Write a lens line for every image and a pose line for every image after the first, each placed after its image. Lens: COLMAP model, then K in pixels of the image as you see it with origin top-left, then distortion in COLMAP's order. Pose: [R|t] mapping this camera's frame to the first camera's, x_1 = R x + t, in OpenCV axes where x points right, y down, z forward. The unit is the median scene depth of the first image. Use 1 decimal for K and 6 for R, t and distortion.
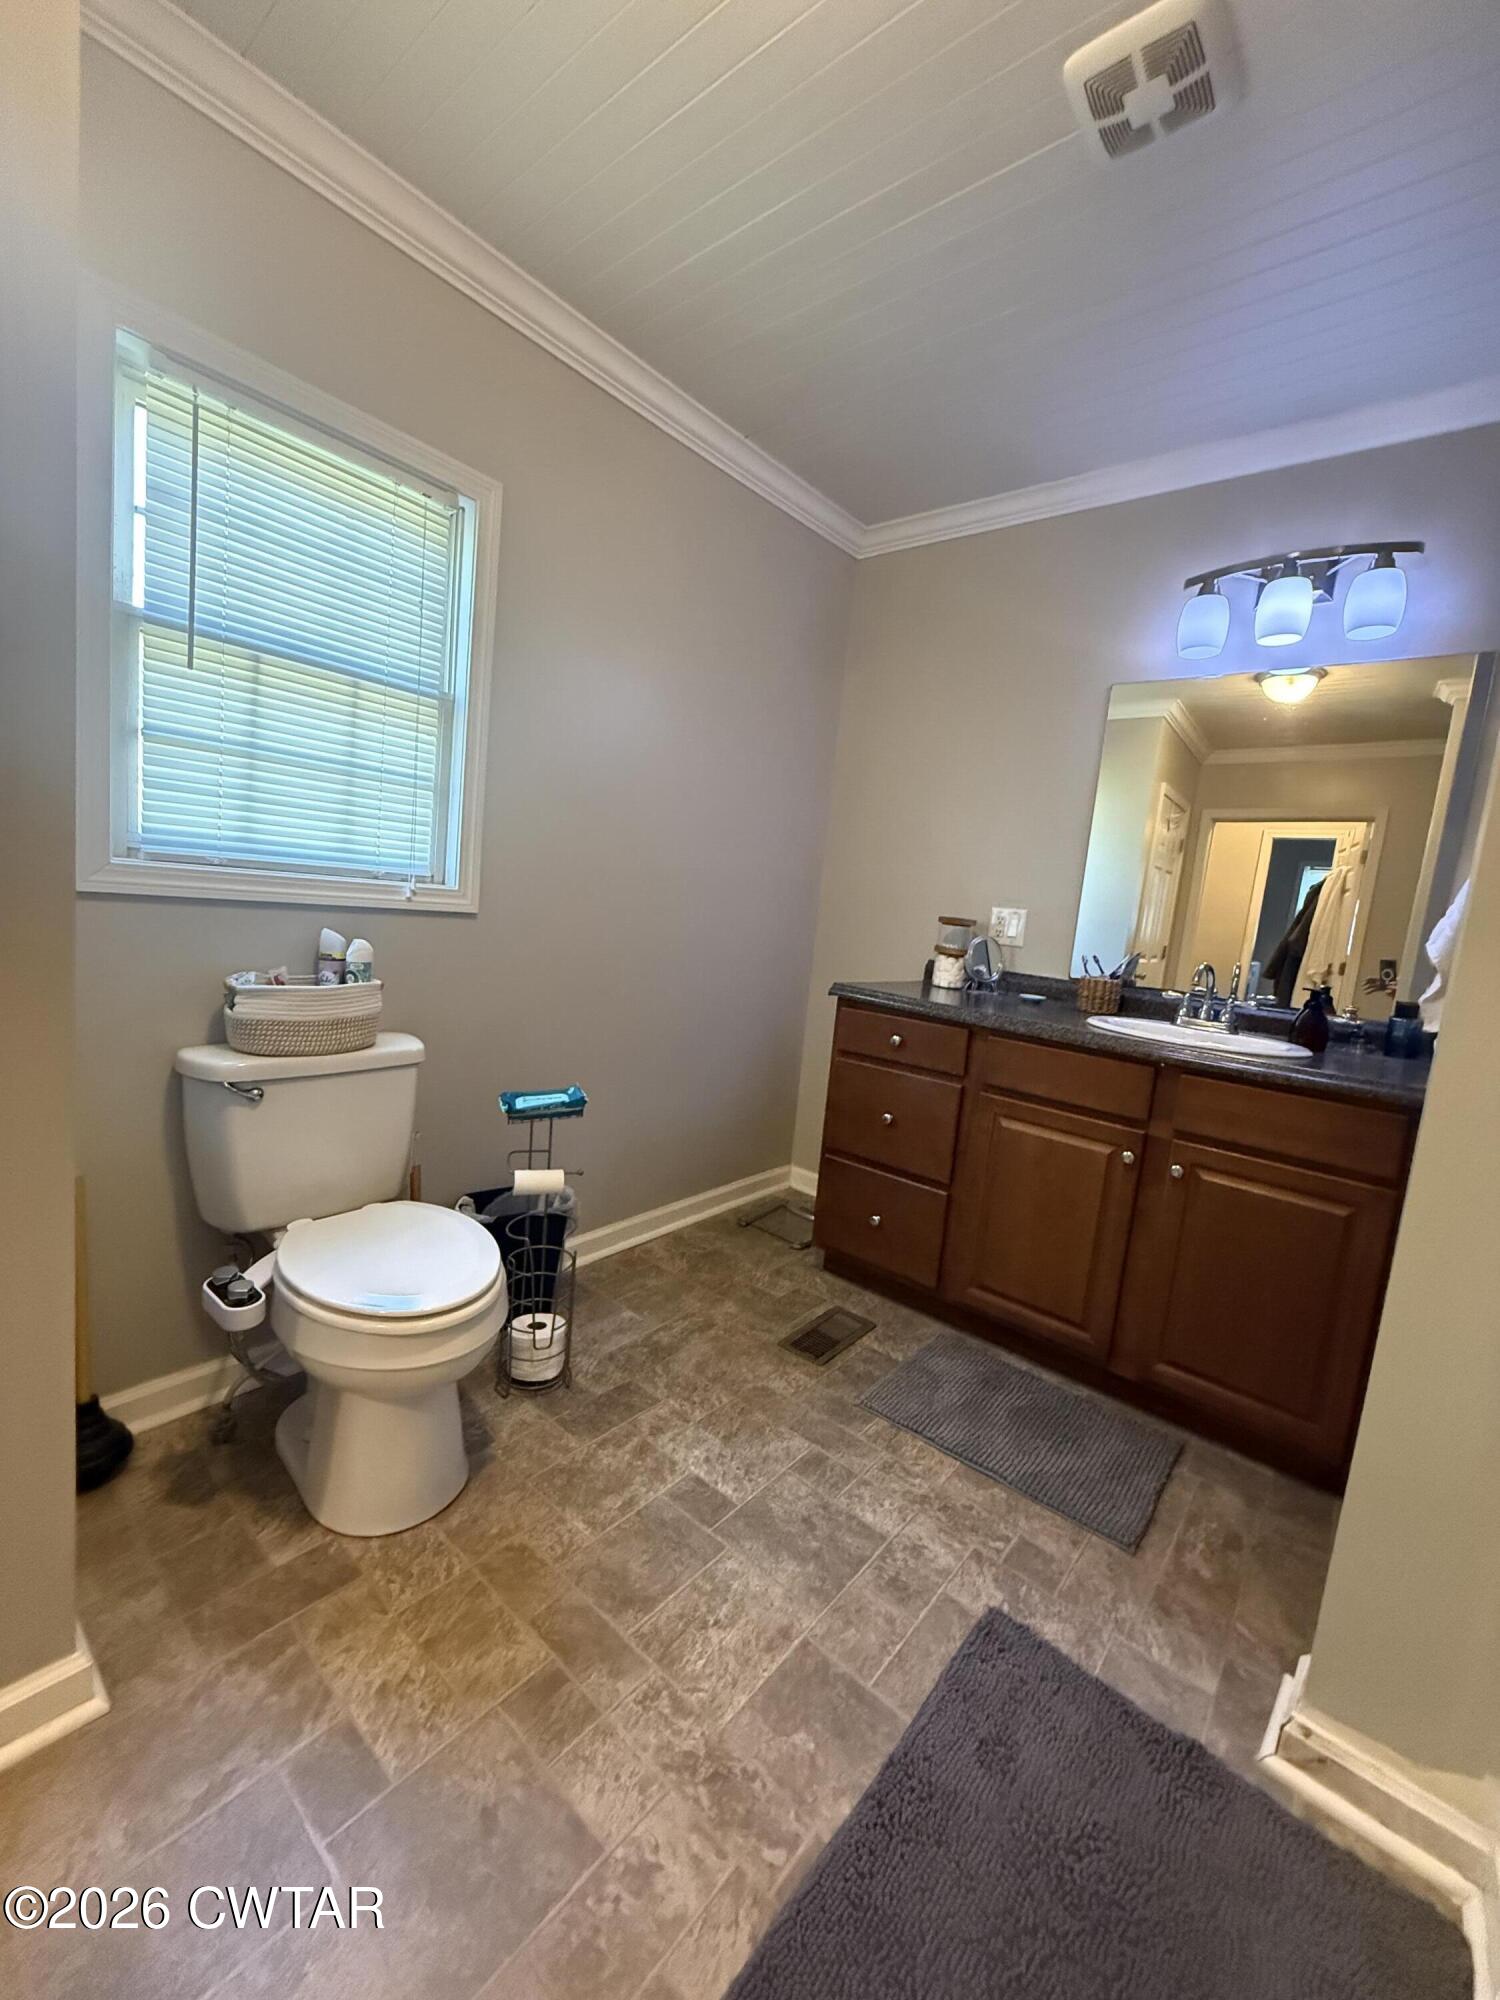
lens RADIAL K [[795.6, 0, 751.8], [0, 795.6, 993.5], [0, 0, 1]] dist [0.000719, 0.000492]
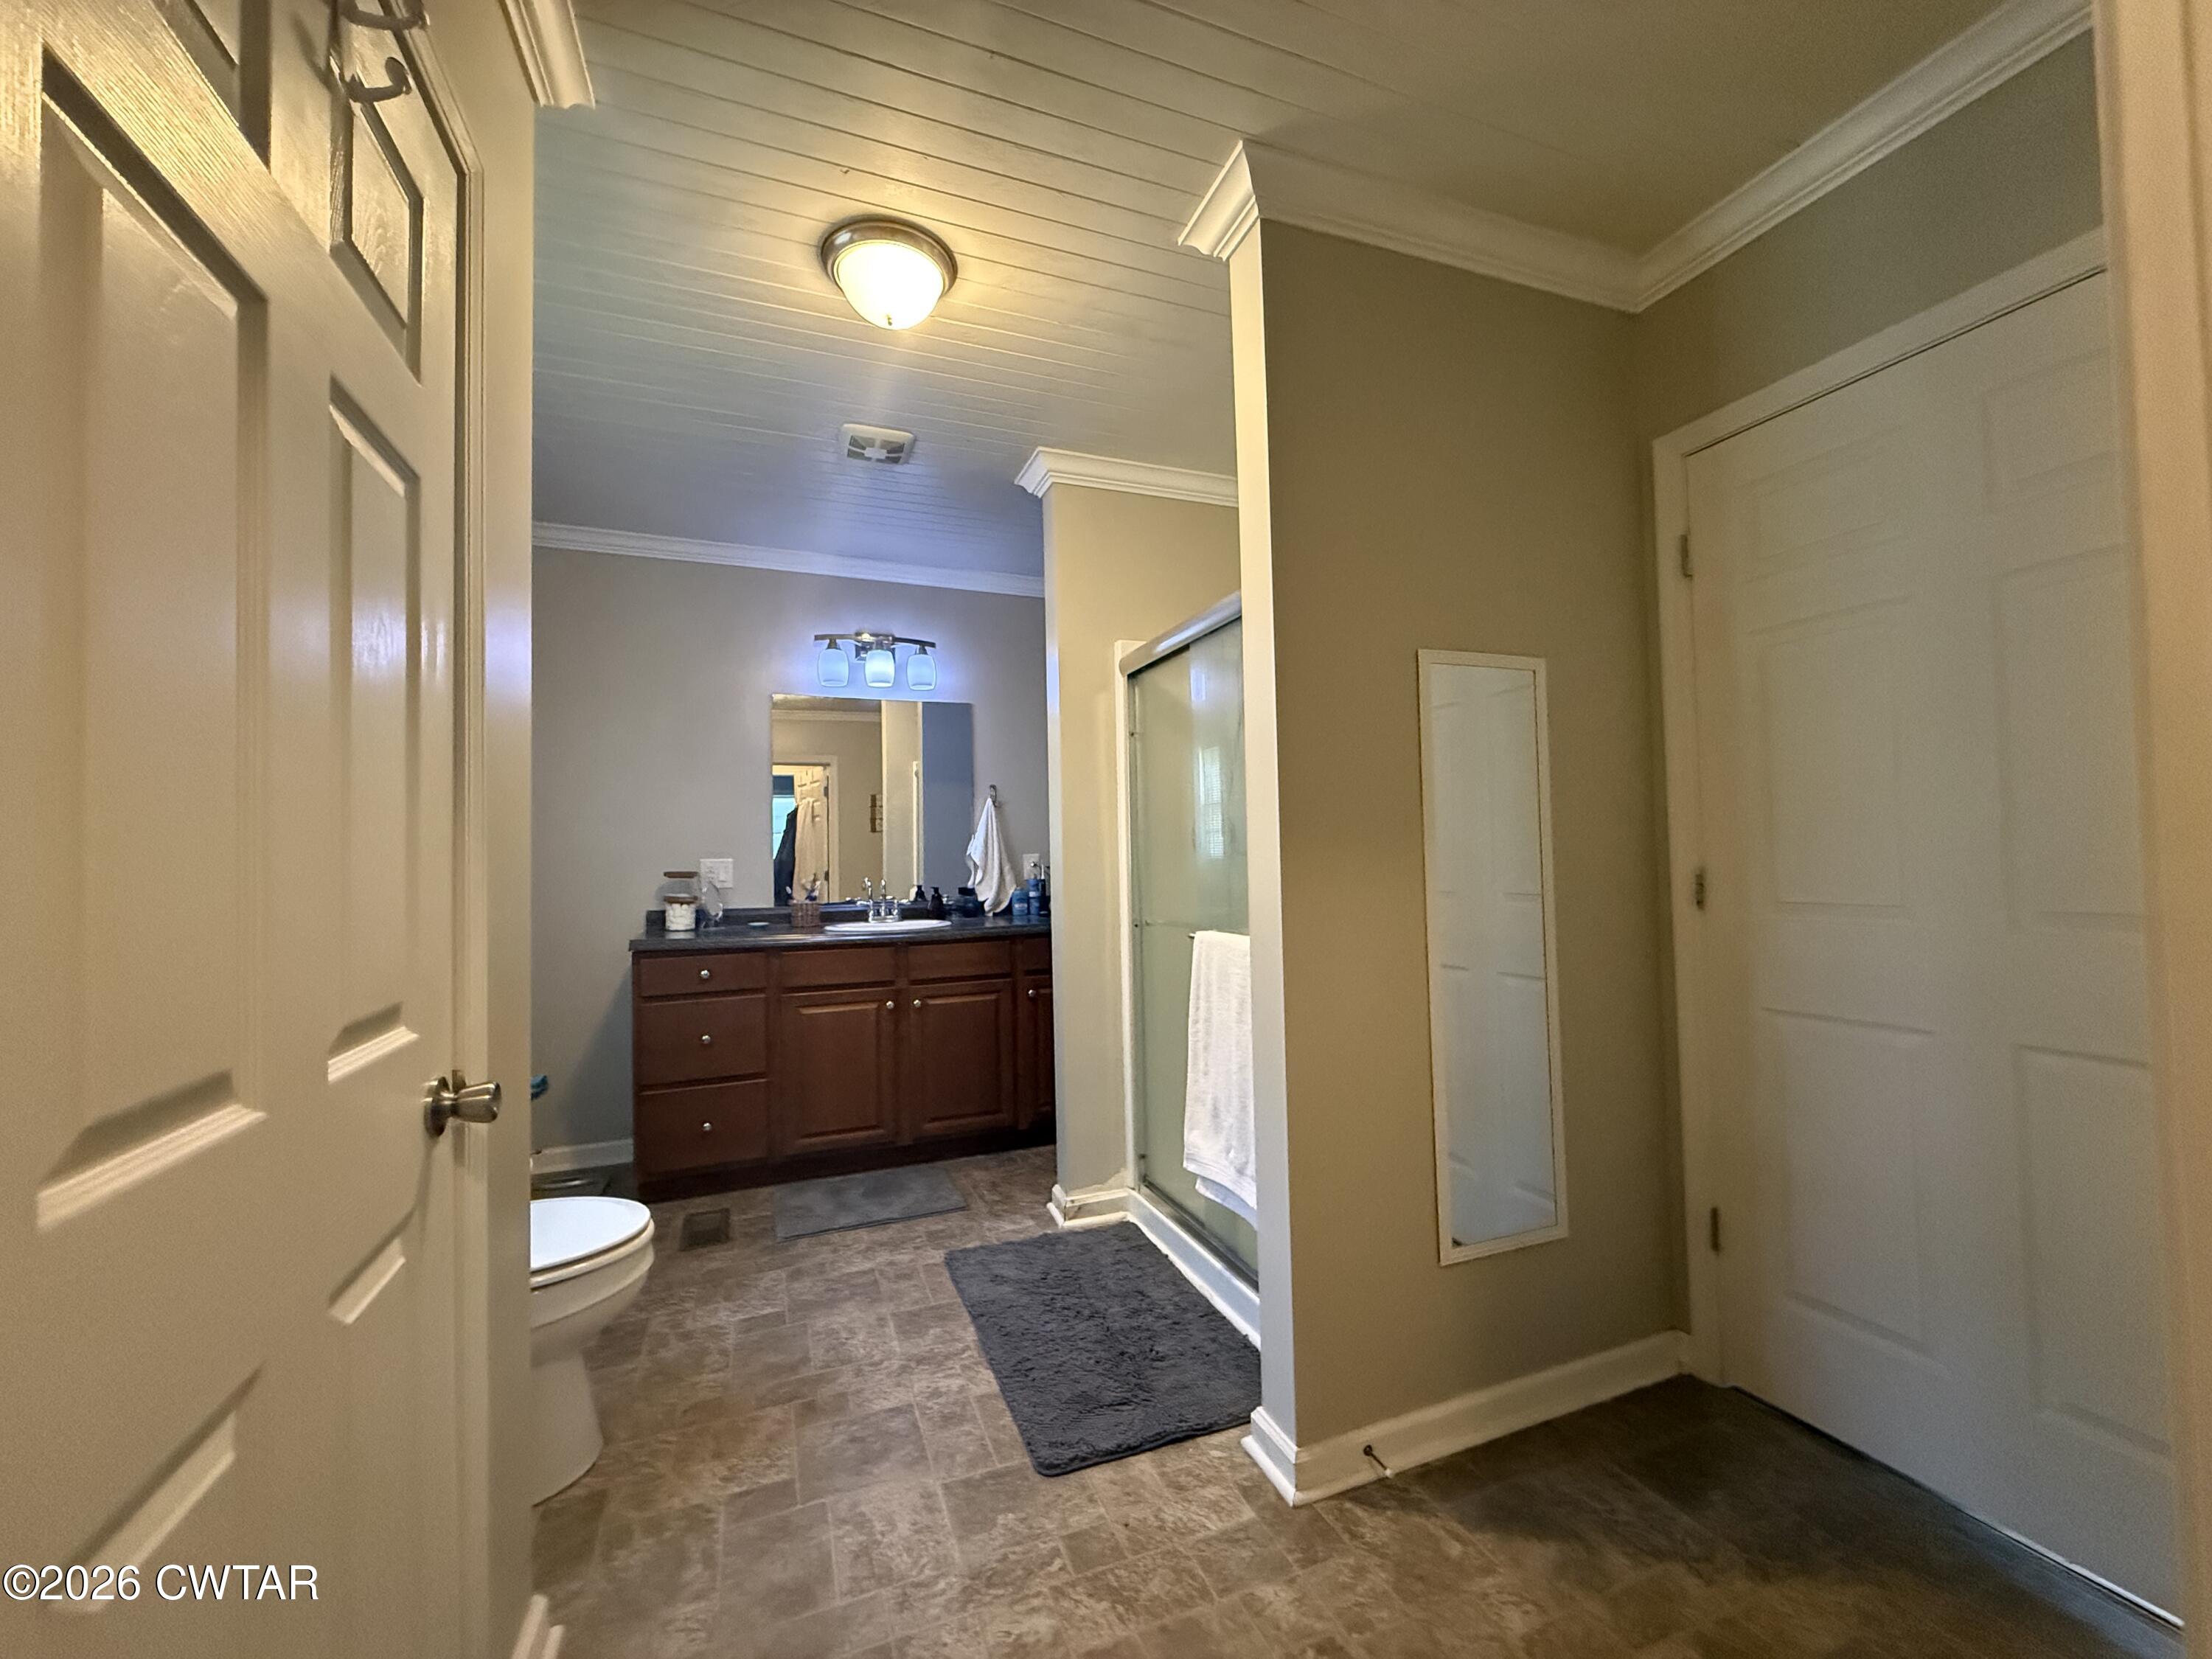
lens RADIAL K [[879.9, 0, 1105.7], [0, 879.9, 822.9], [0, 0, 1]] dist [0.000719, 0.000492]
pose [[0.469484, -0.072064, 0.879995, -1.024331], [0.167830, 0.985777, -0.008812, -0.081810], [-0.866844, 0.151826, 0.474901, -0.329888]]
